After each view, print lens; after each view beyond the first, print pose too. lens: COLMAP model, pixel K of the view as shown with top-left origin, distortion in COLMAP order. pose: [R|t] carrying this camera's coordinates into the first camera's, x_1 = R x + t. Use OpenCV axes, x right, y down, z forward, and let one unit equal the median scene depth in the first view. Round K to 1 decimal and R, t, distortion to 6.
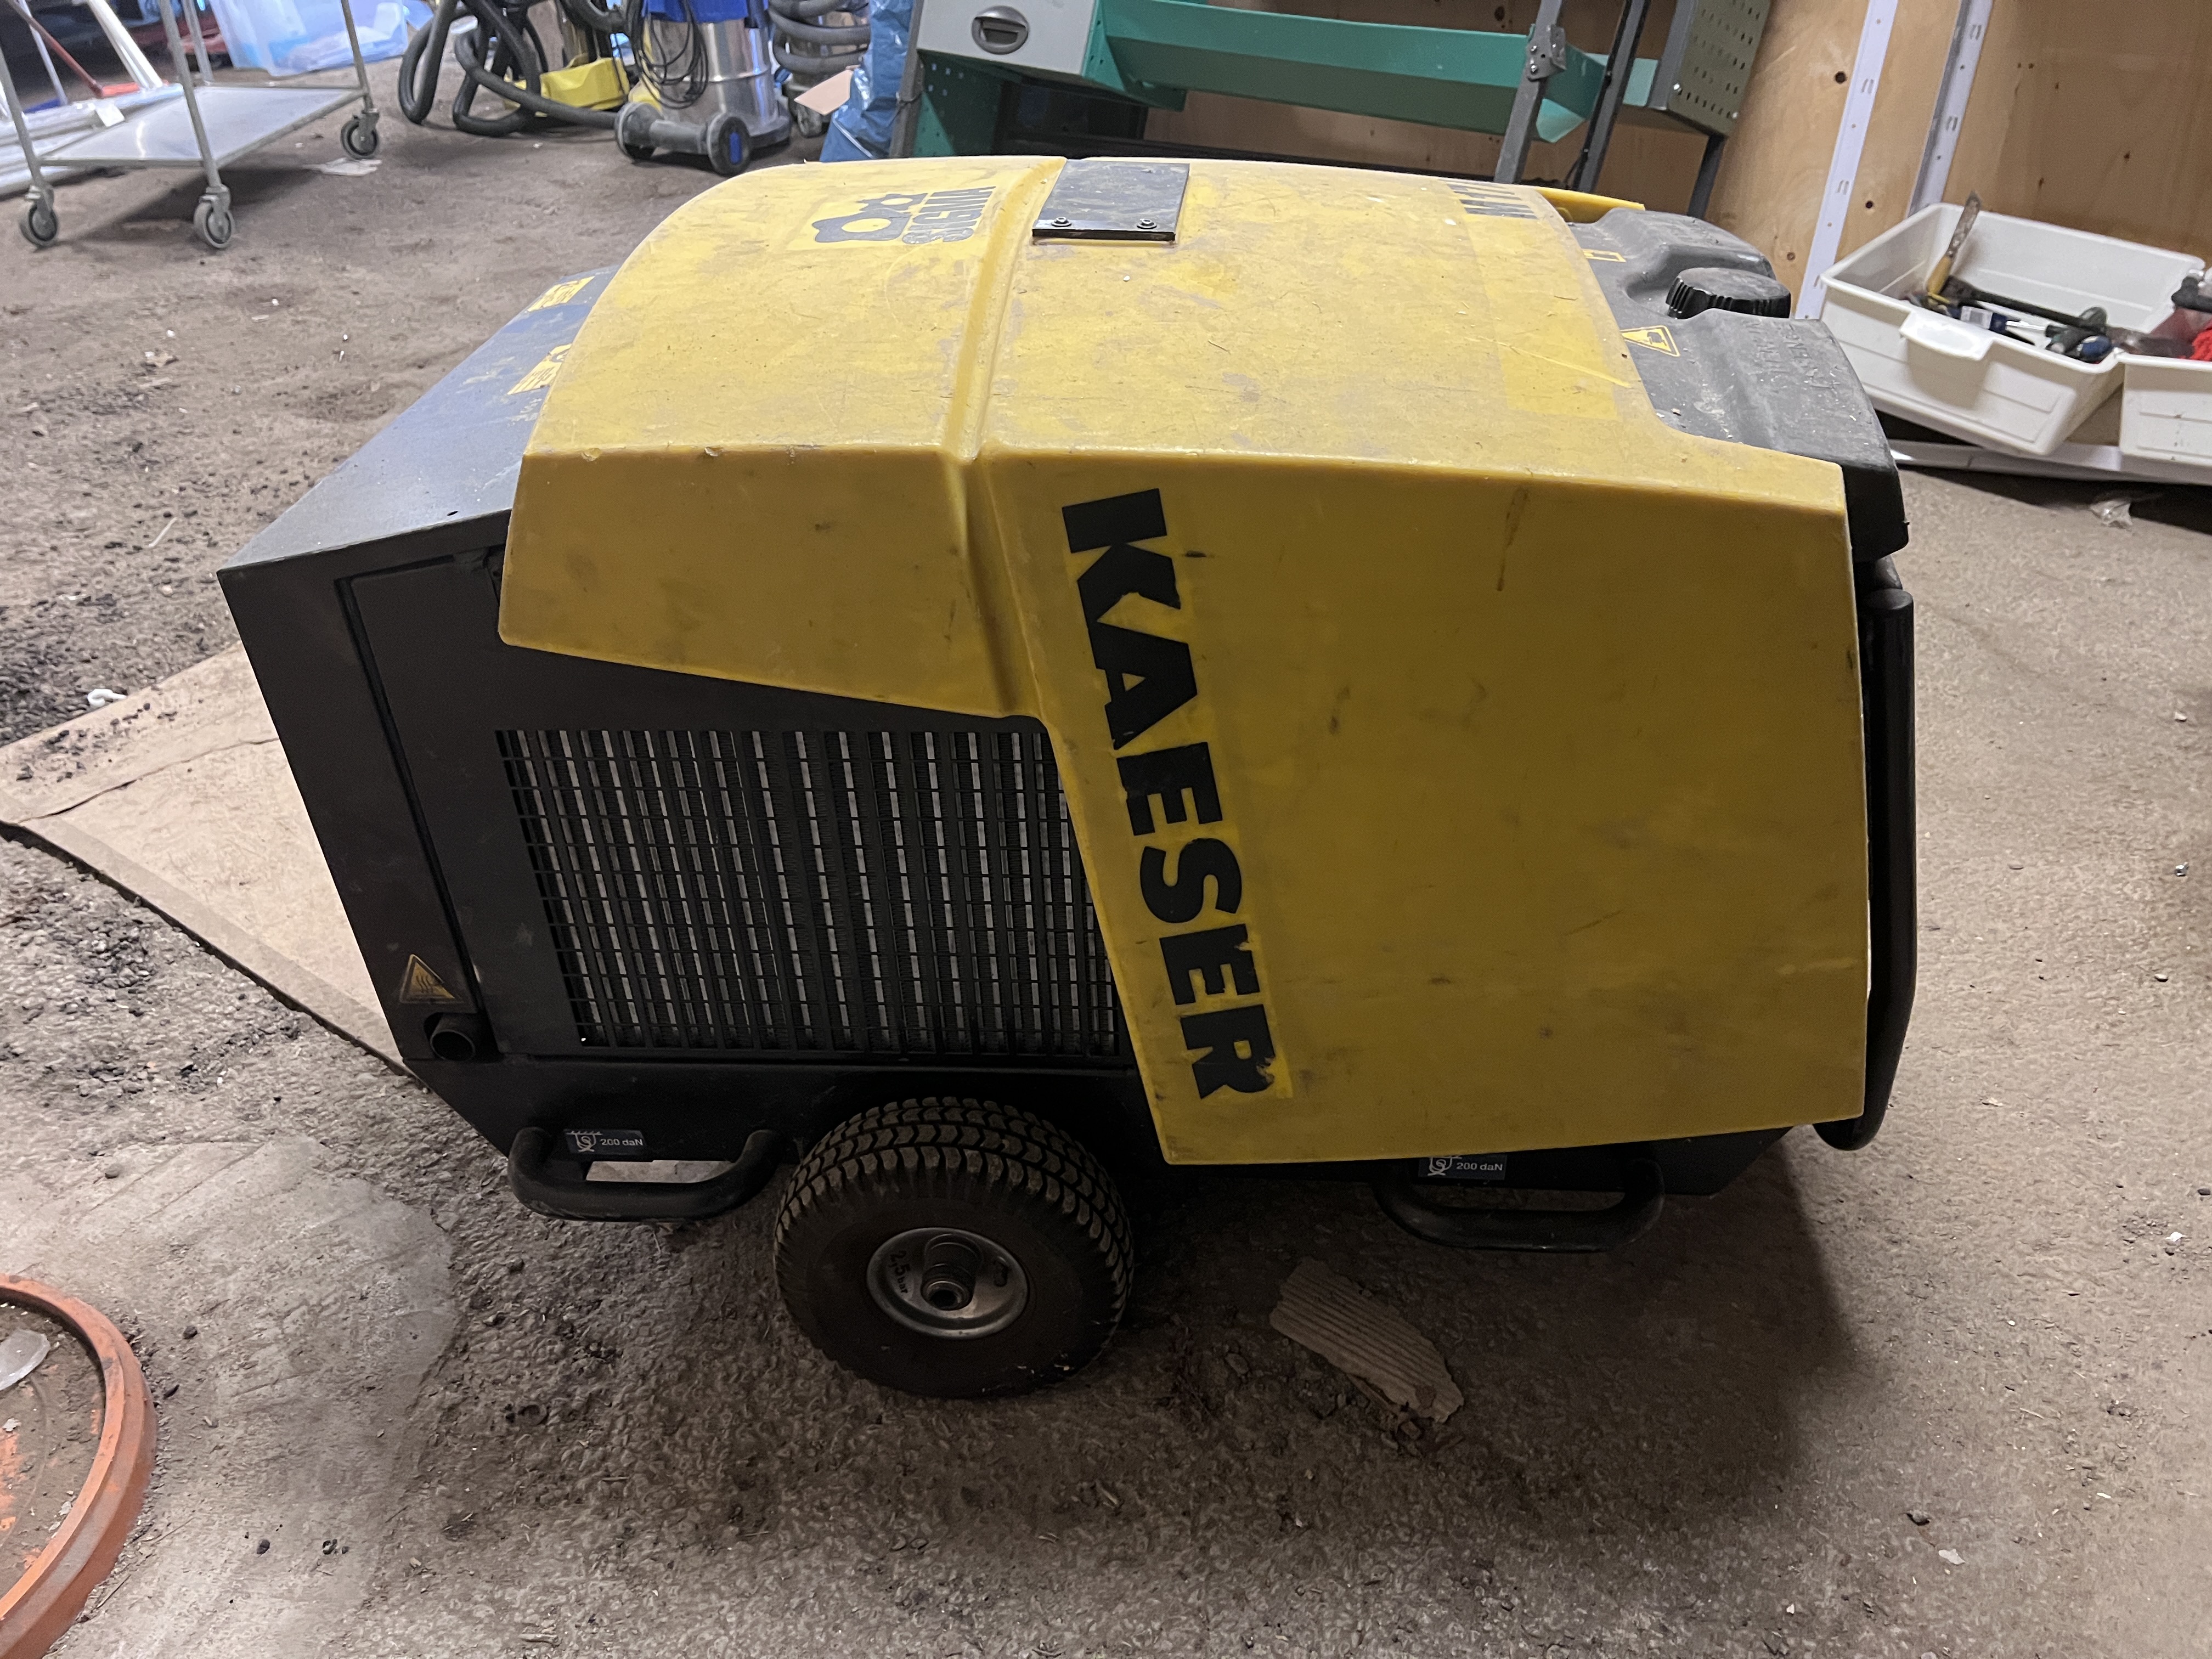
lens RADIAL K [[1683.0, 0, 1111.9], [0, 1683.0, 821.9], [0, 0, 1]] dist [0.036407, -0.047572]
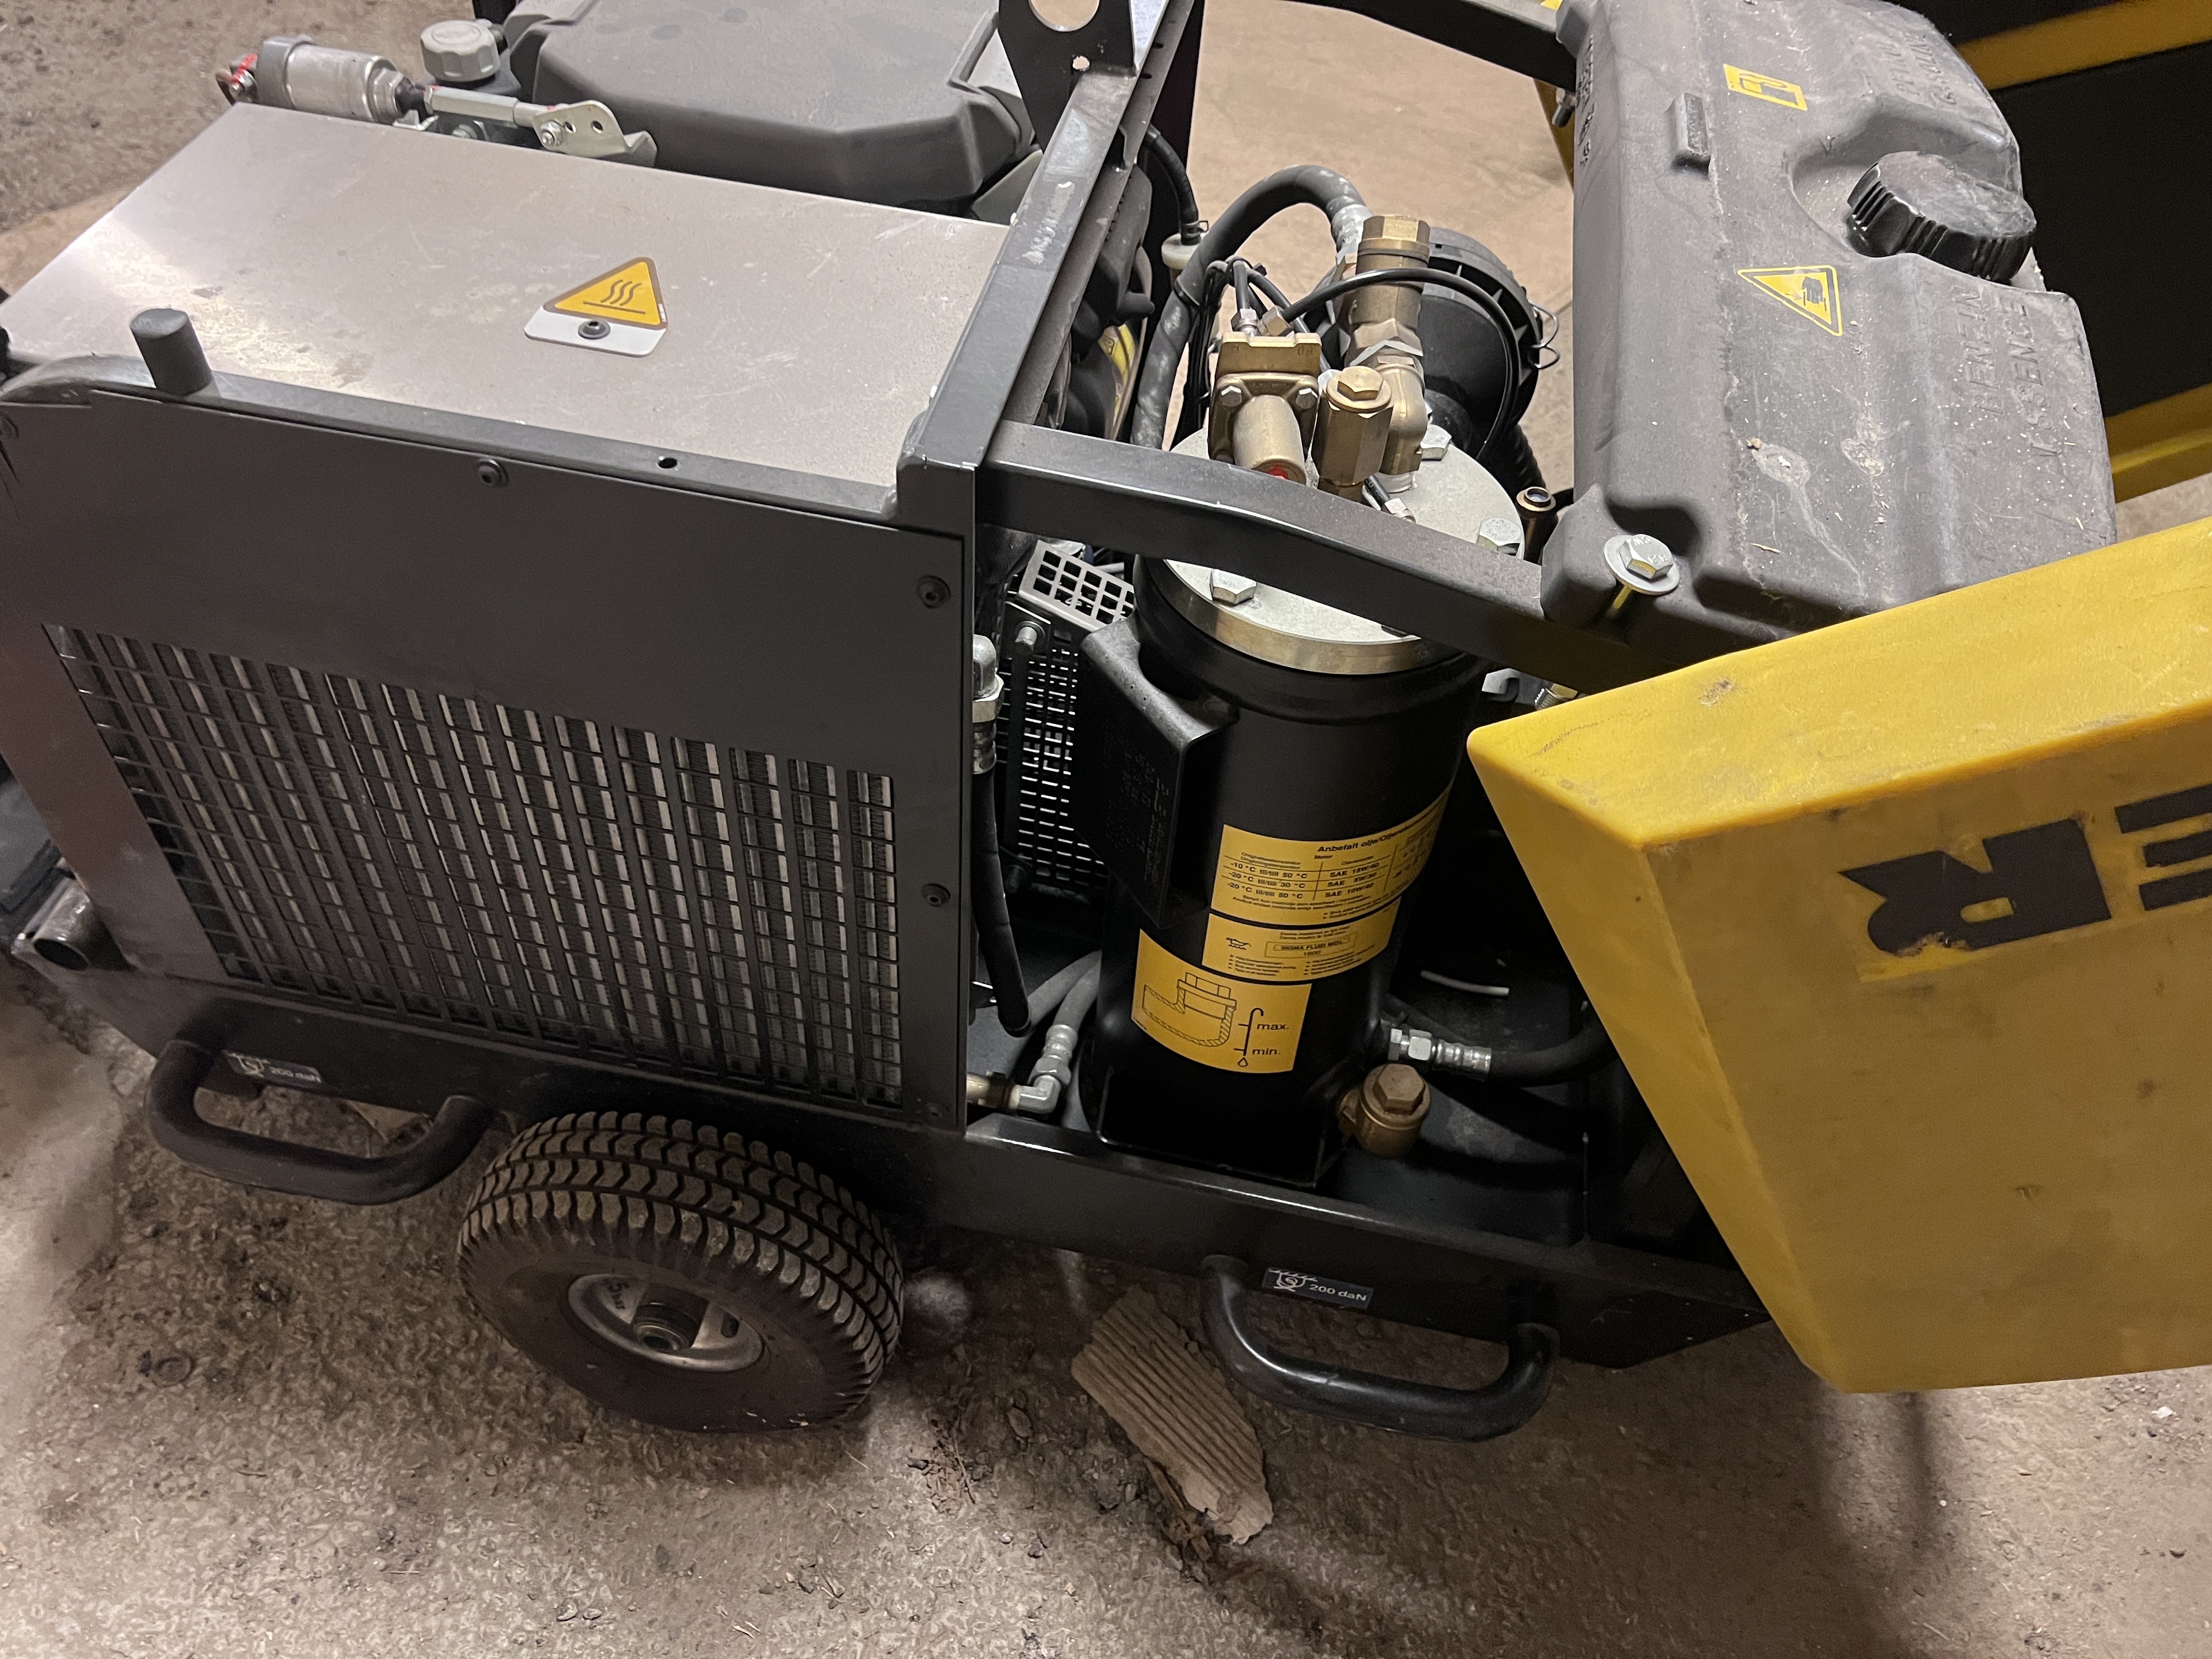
lens RADIAL K [[1683.0, 0, 1102.6], [0, 1683.0, 836.9], [0, 0, 1]] dist [0.036407, -0.047572]
pose [[0.988222, 0.153026, -0.000934, 0.075233], [-0.147841, 0.956277, 0.252342, -0.186524], [0.039508, -0.249232, 0.967638, 0.274159]]
